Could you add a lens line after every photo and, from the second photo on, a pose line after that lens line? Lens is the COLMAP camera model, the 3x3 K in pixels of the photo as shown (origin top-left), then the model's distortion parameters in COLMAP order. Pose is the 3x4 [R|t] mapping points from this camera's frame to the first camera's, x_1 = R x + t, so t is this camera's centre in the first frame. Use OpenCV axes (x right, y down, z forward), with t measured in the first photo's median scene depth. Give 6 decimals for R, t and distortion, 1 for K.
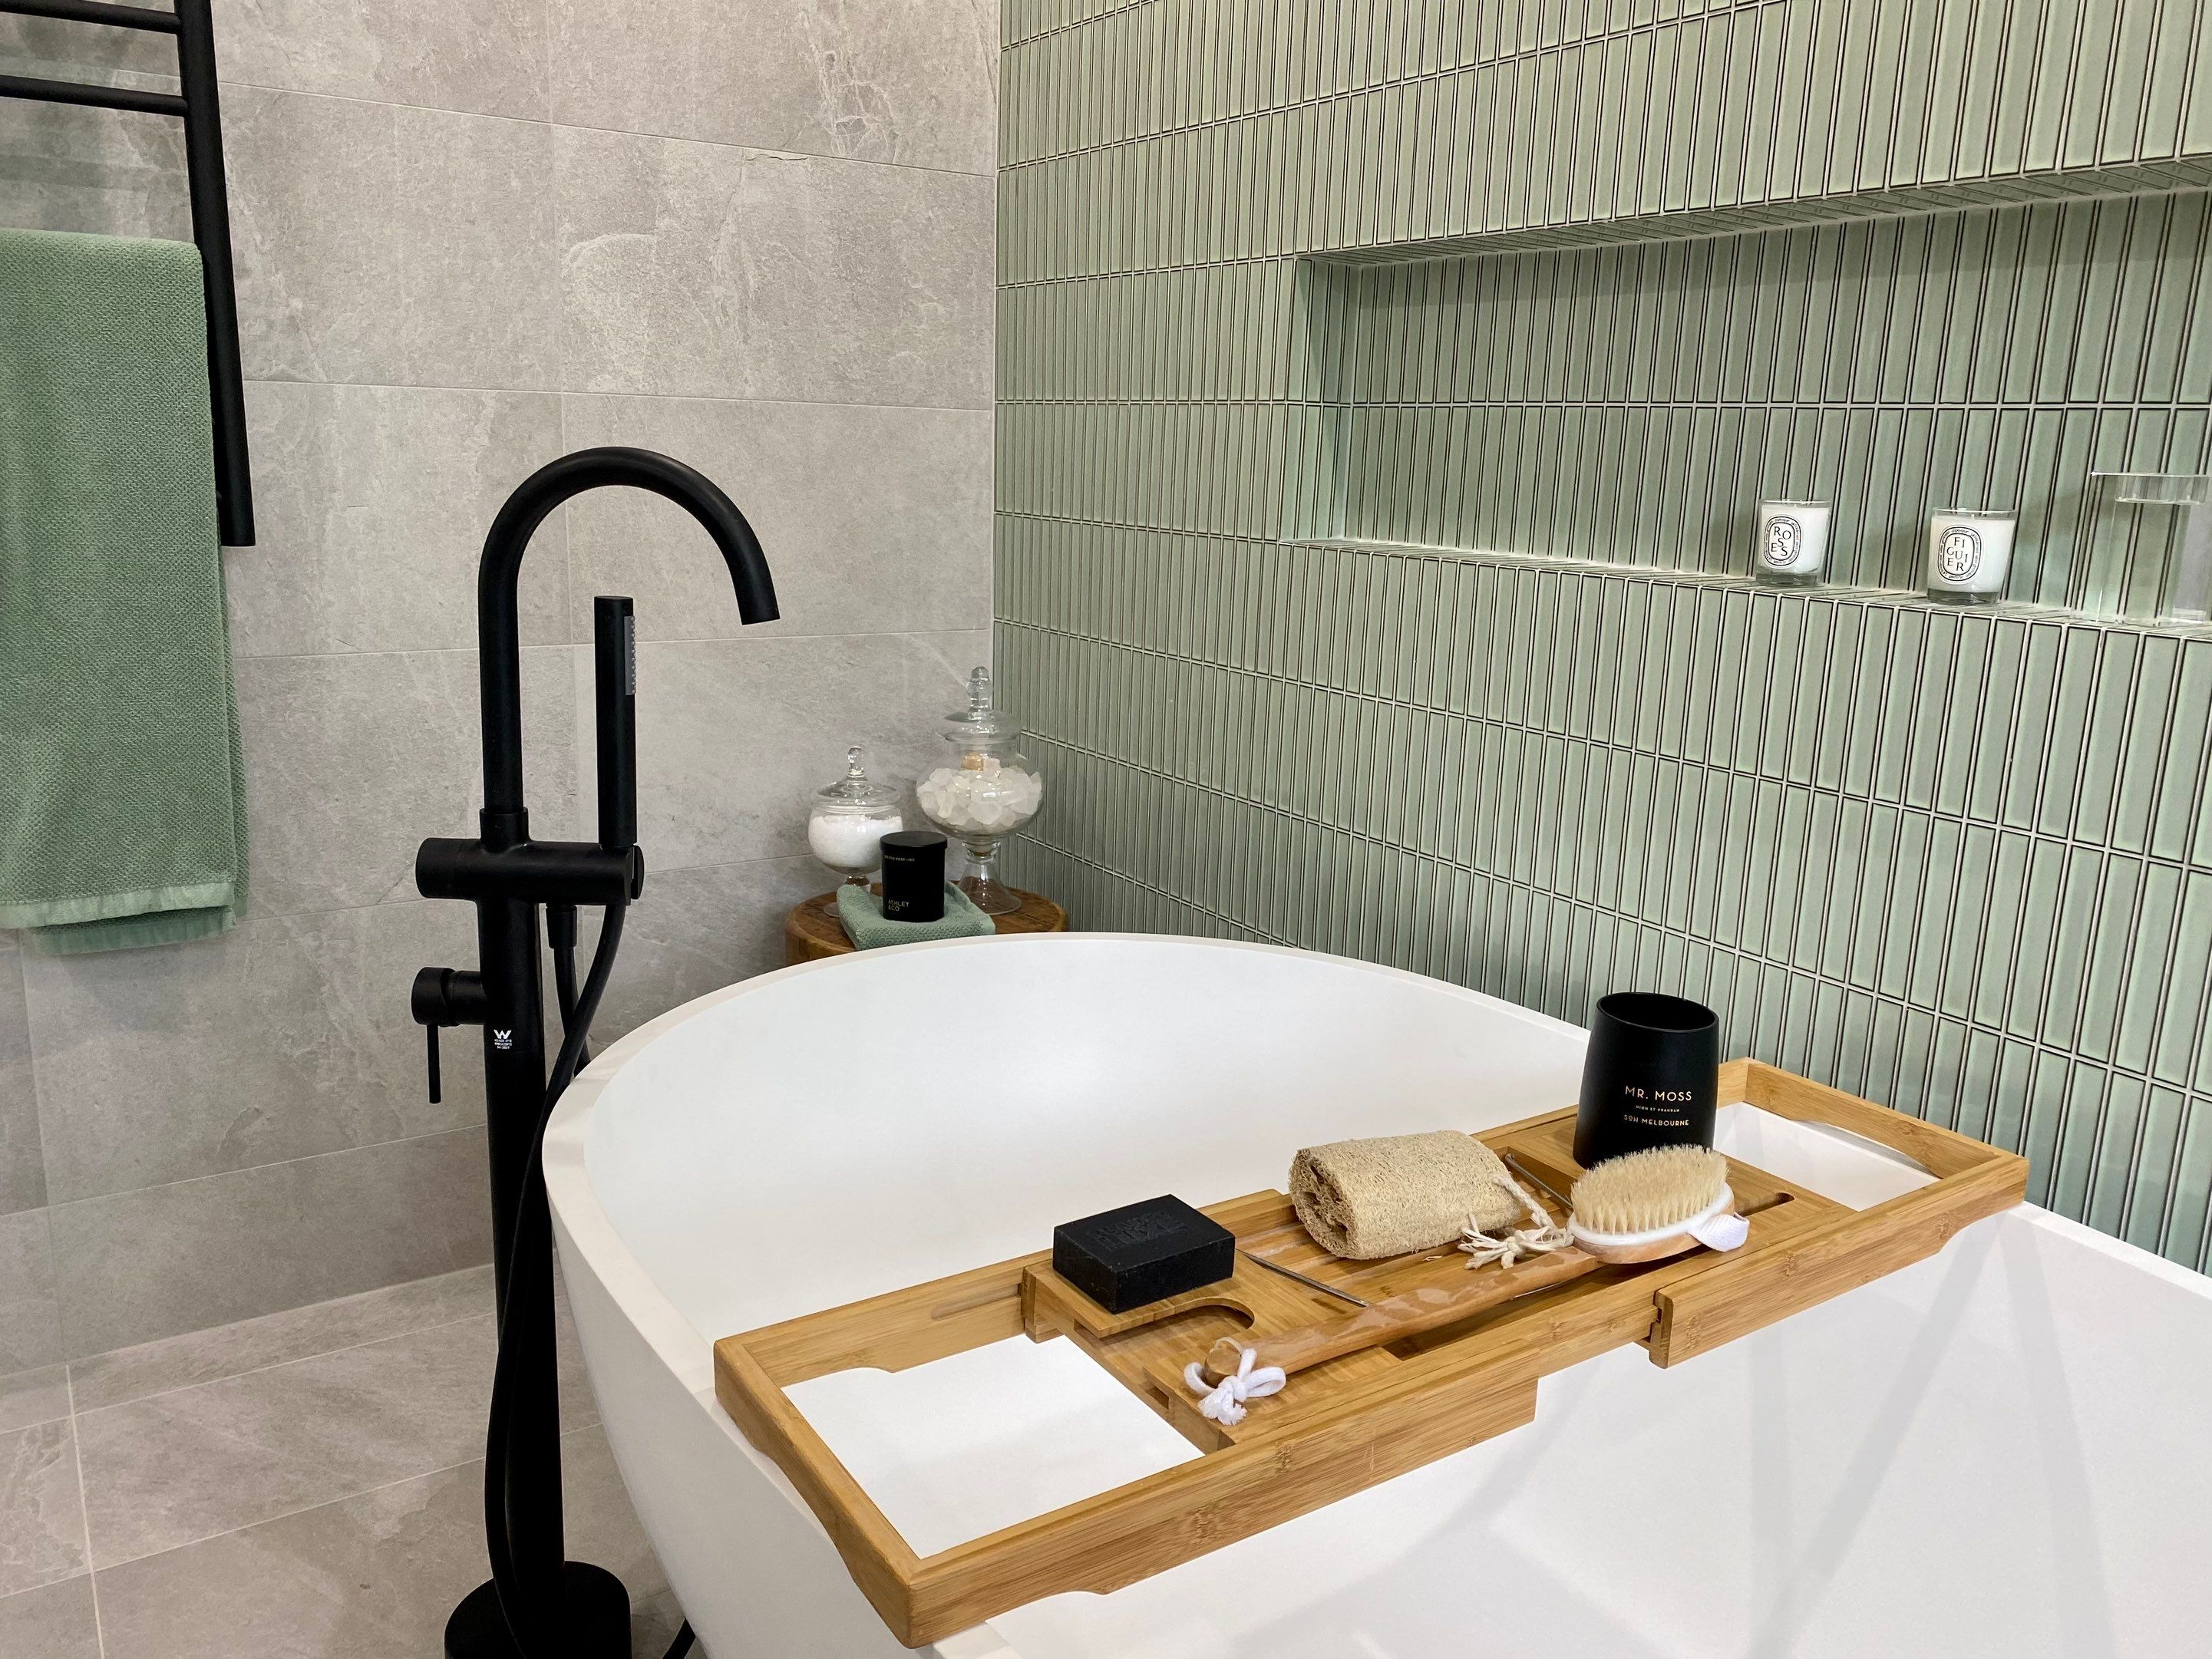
lens RADIAL K [[1697.1, 0, 1085.3], [0, 1697.1, 812.3], [0, 0, 1]] dist [0.034630, -0.038658]
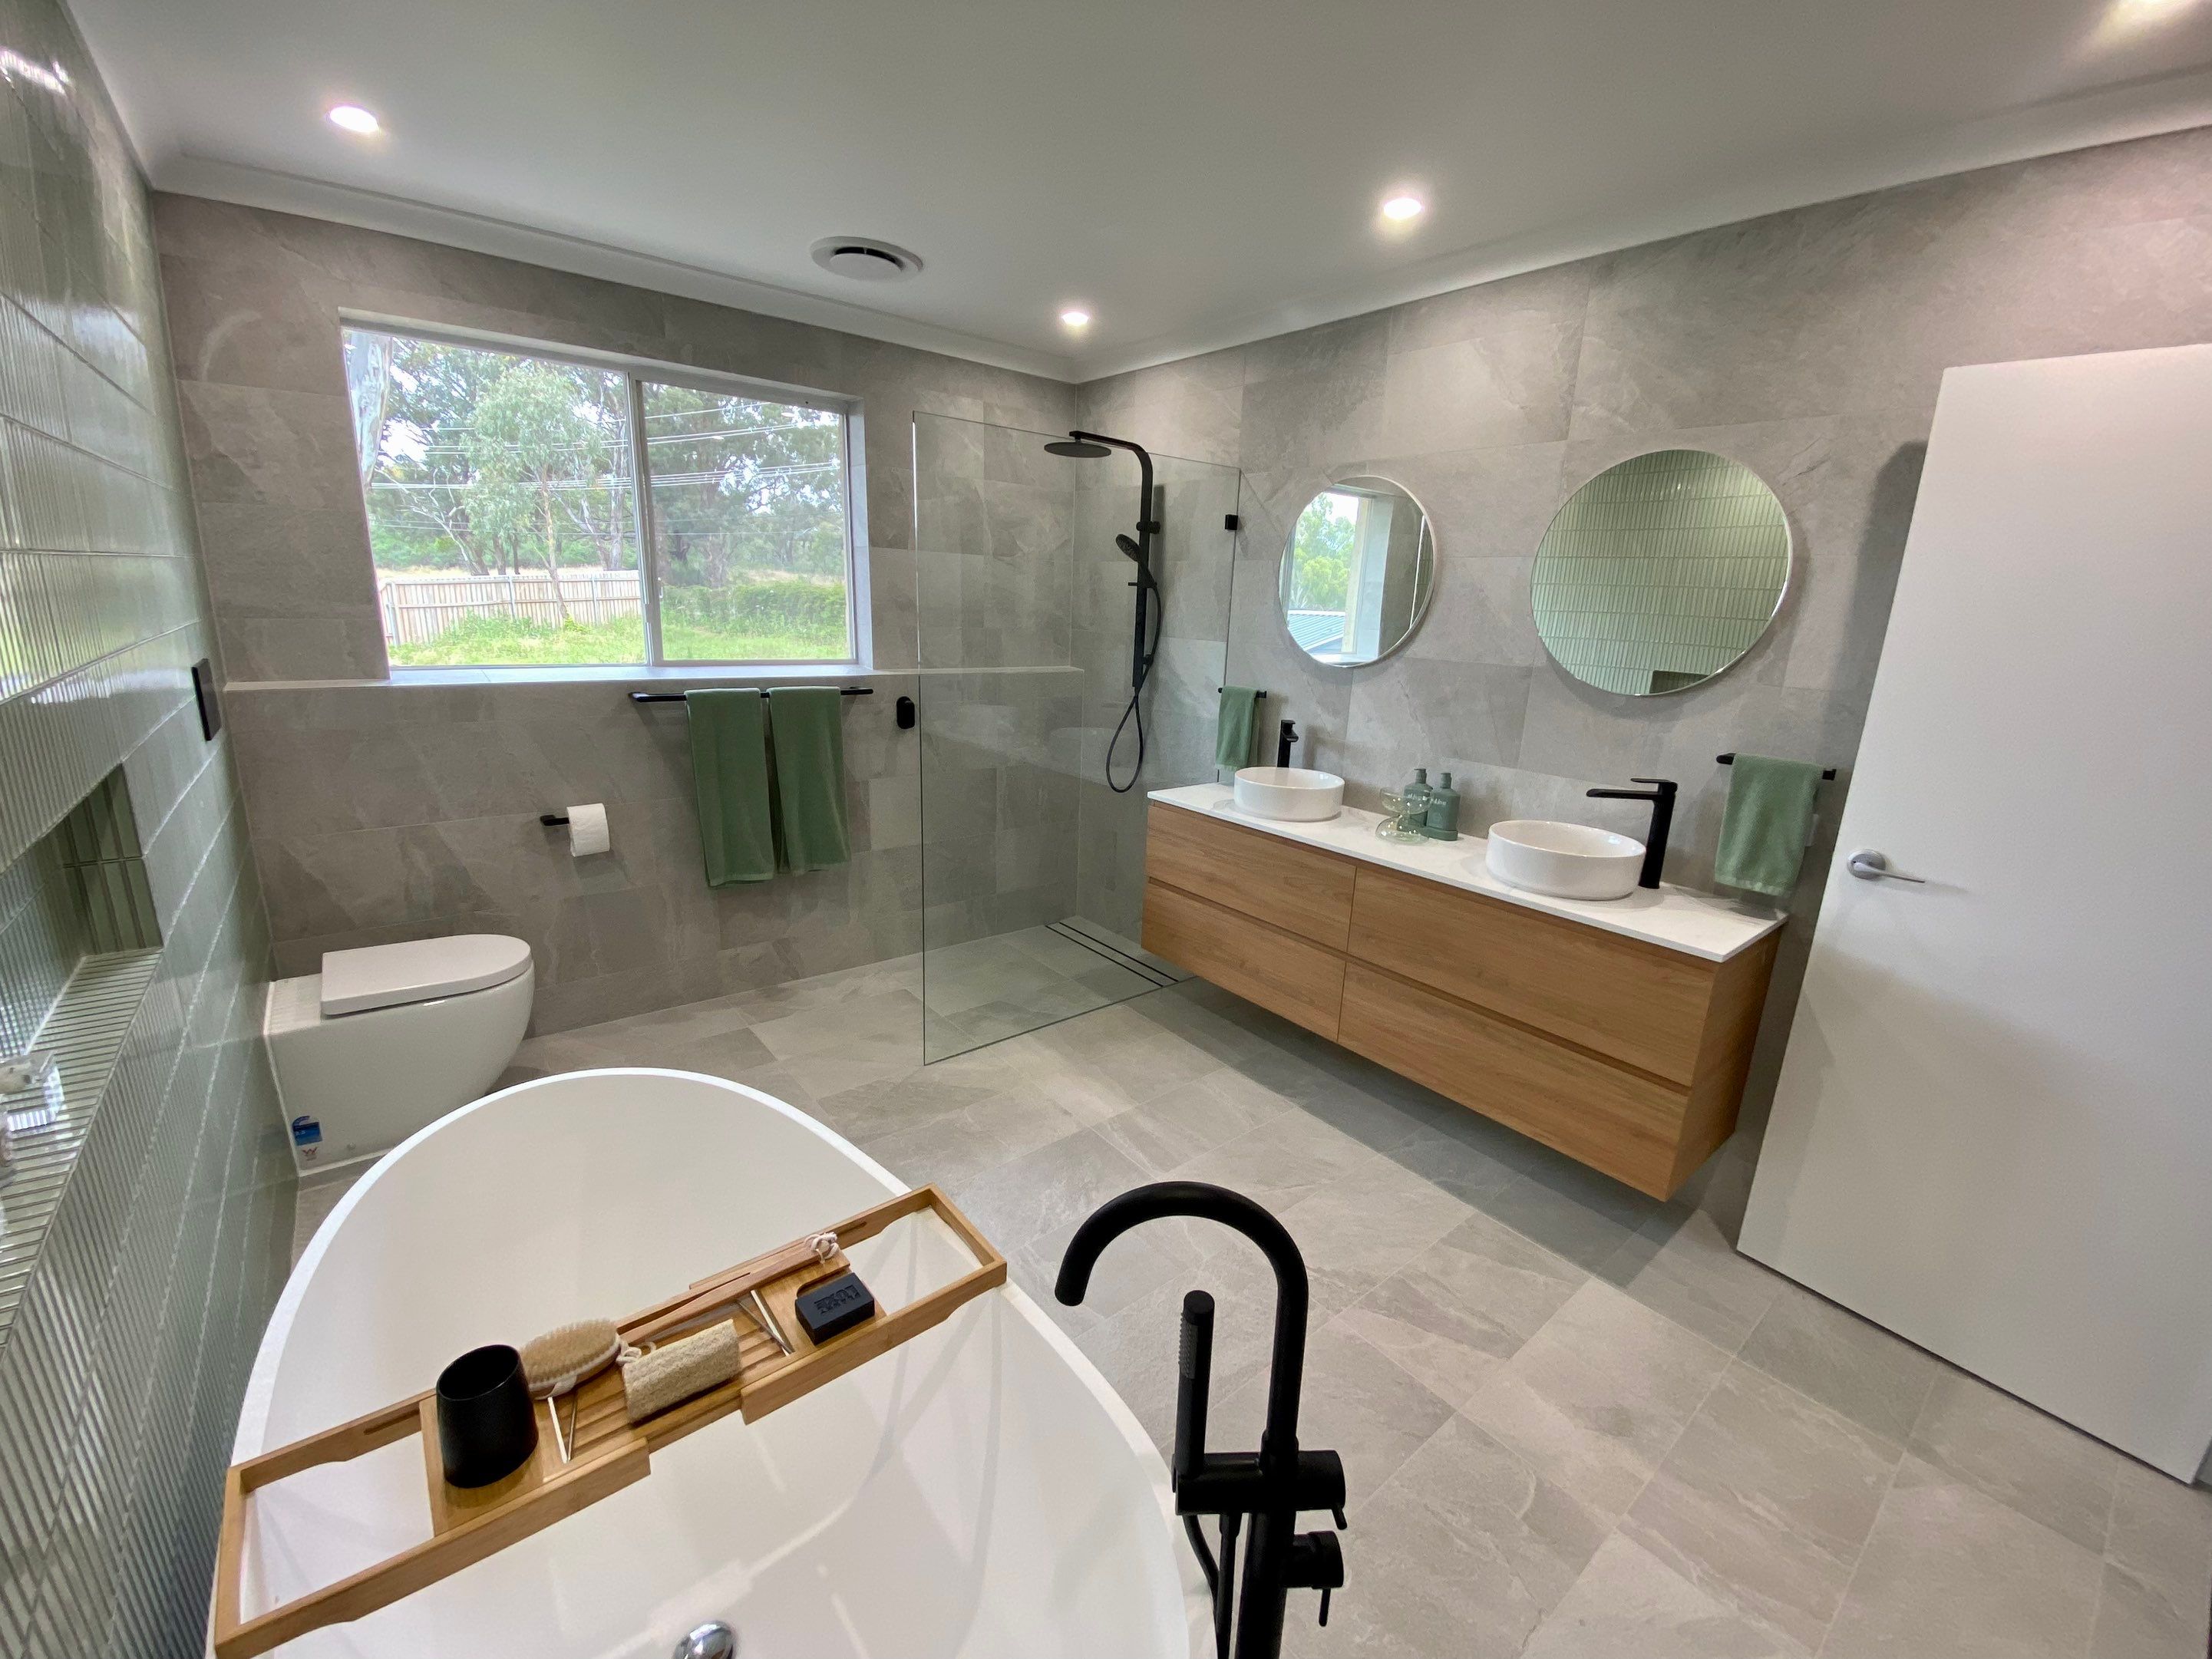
lens RADIAL K [[894.5, 0, 1114.1], [0, 894.5, 822.2], [0, 0, 1]] dist [0.014483, -0.016564]
pose [[-0.991116, -0.034931, -0.128328, -0.086427], [-0.088993, 0.891234, 0.444728, -0.477209], [0.098836, 0.452197, -0.886425, 0.951671]]
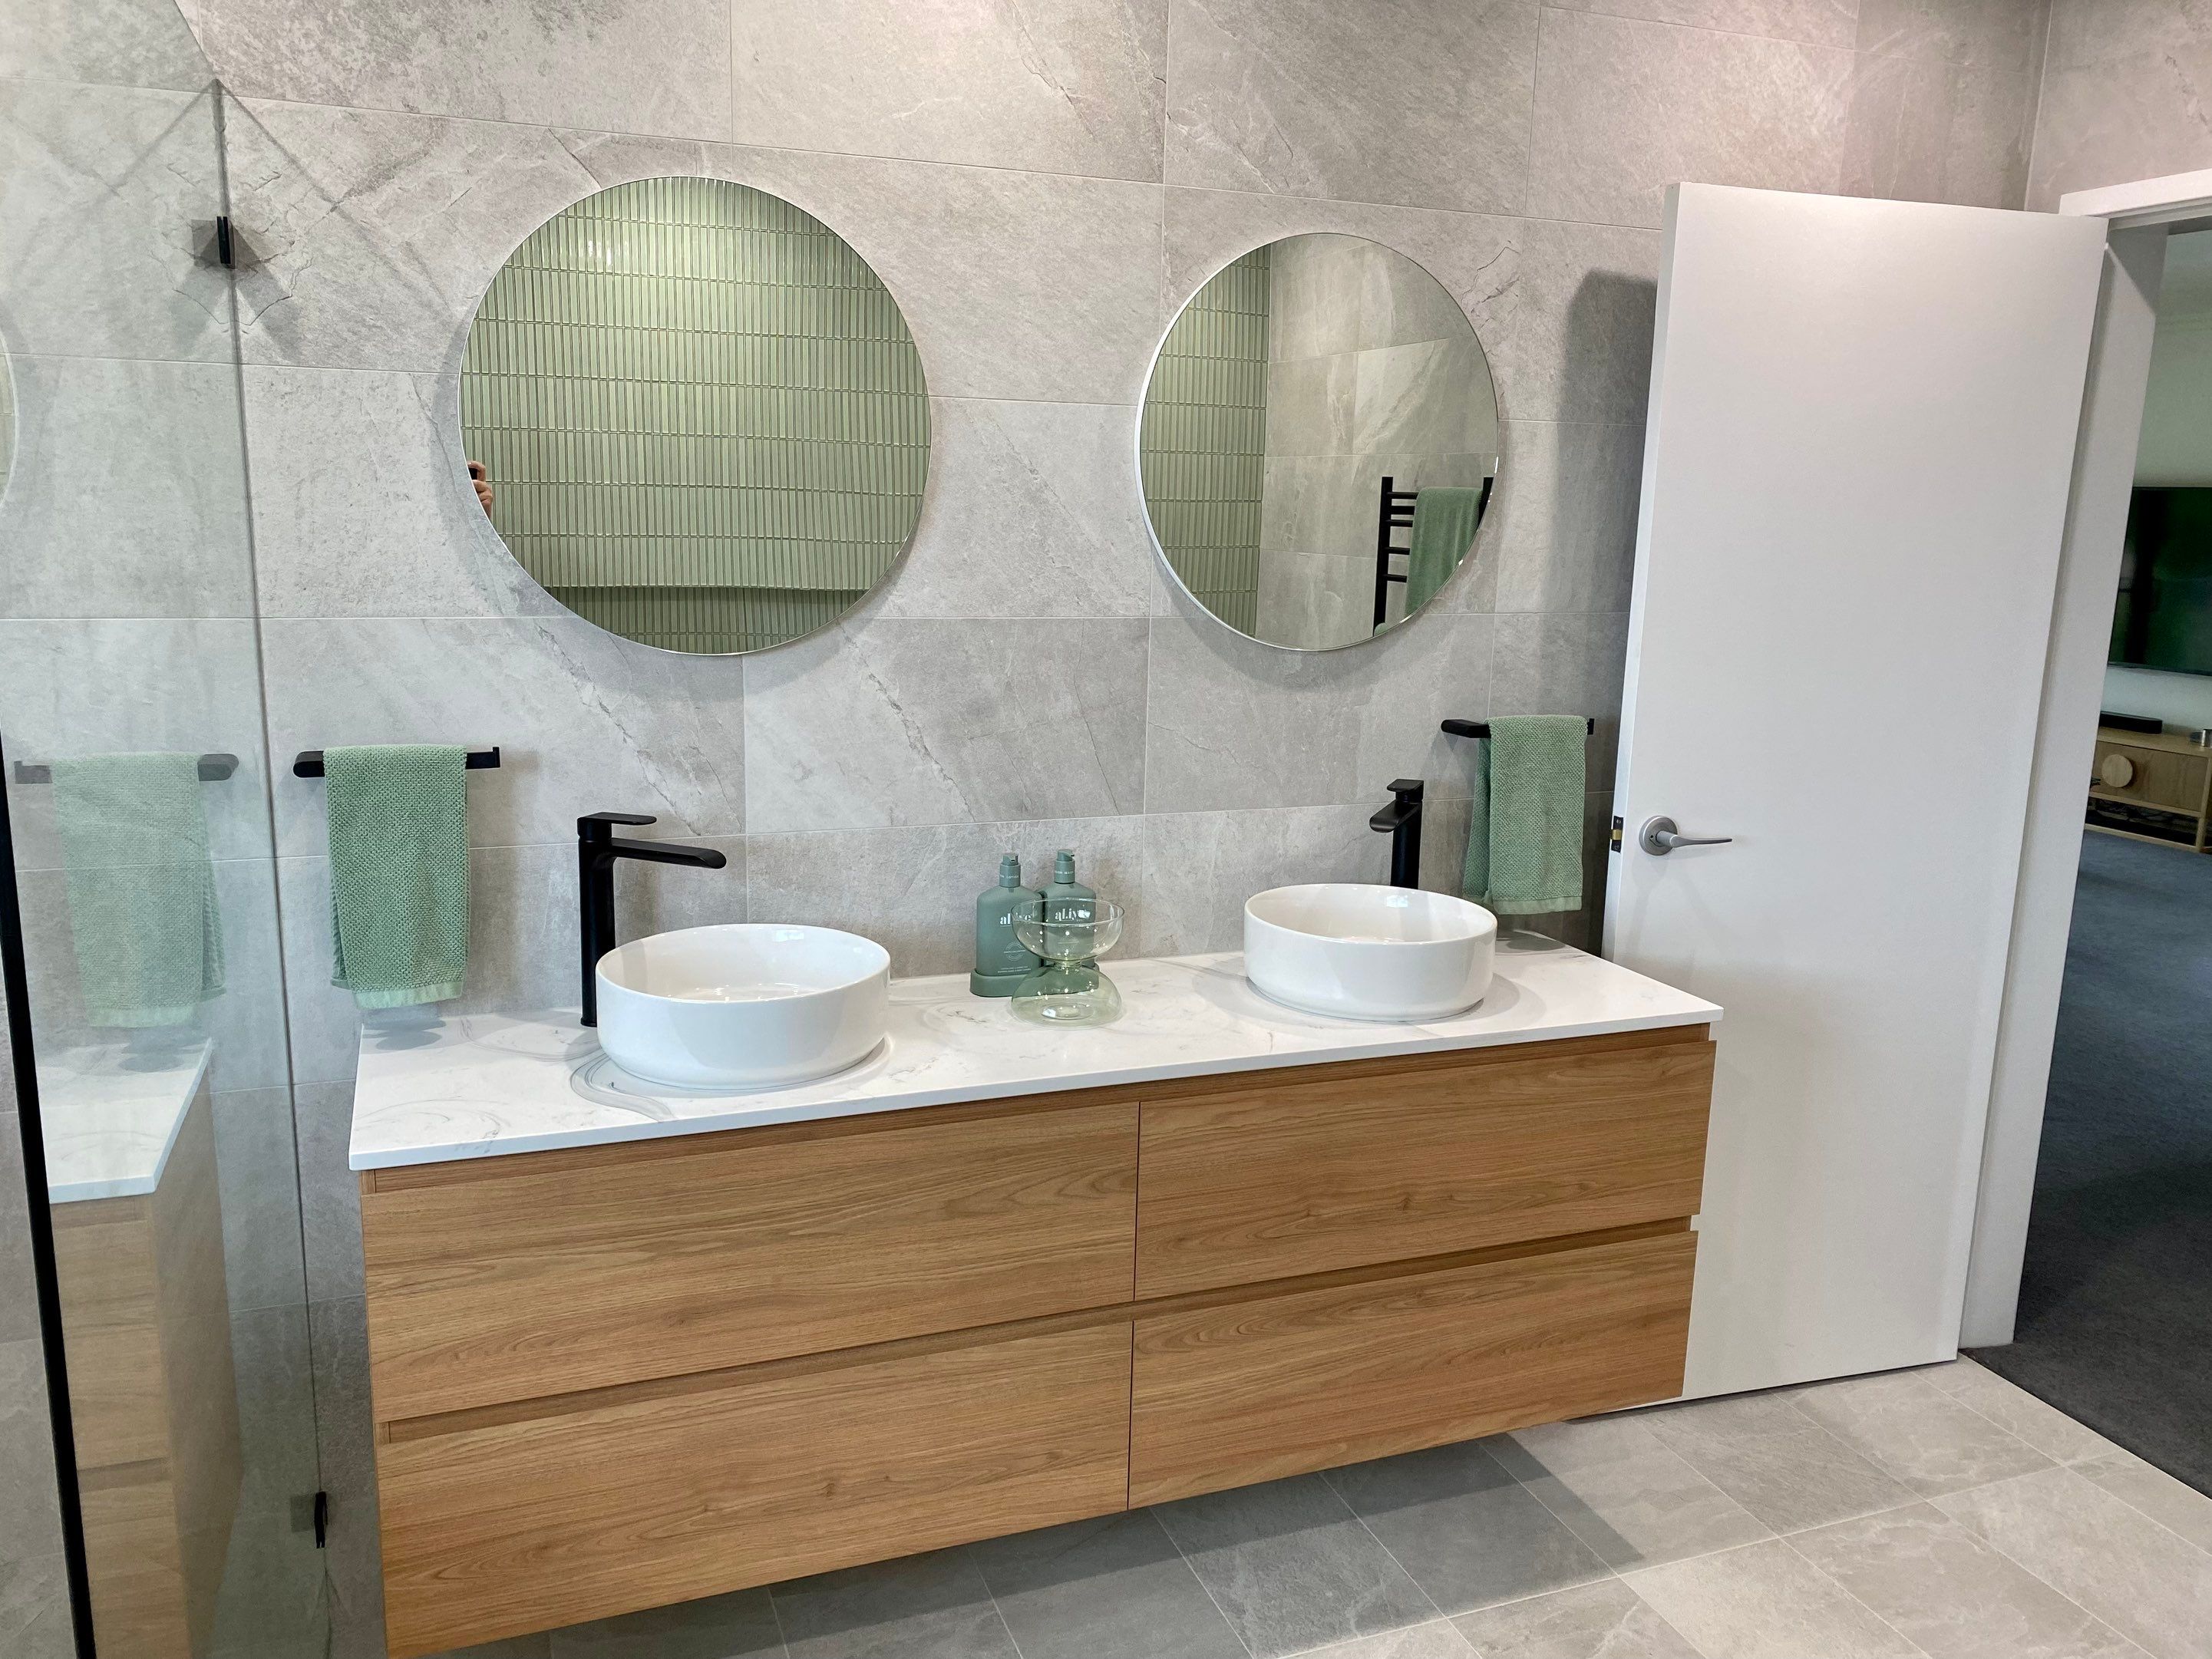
lens RADIAL K [[1697.1, 0, 1085.7], [0, 1697.1, 826.6], [0, 0, 1]] dist [0.034630, -0.038658]
pose [[-0.205053, 0.160569, -0.965490, 0.444458], [-0.240674, 0.947891, 0.208757, -0.245781], [0.948699, 0.275175, -0.155723, -0.104855]]
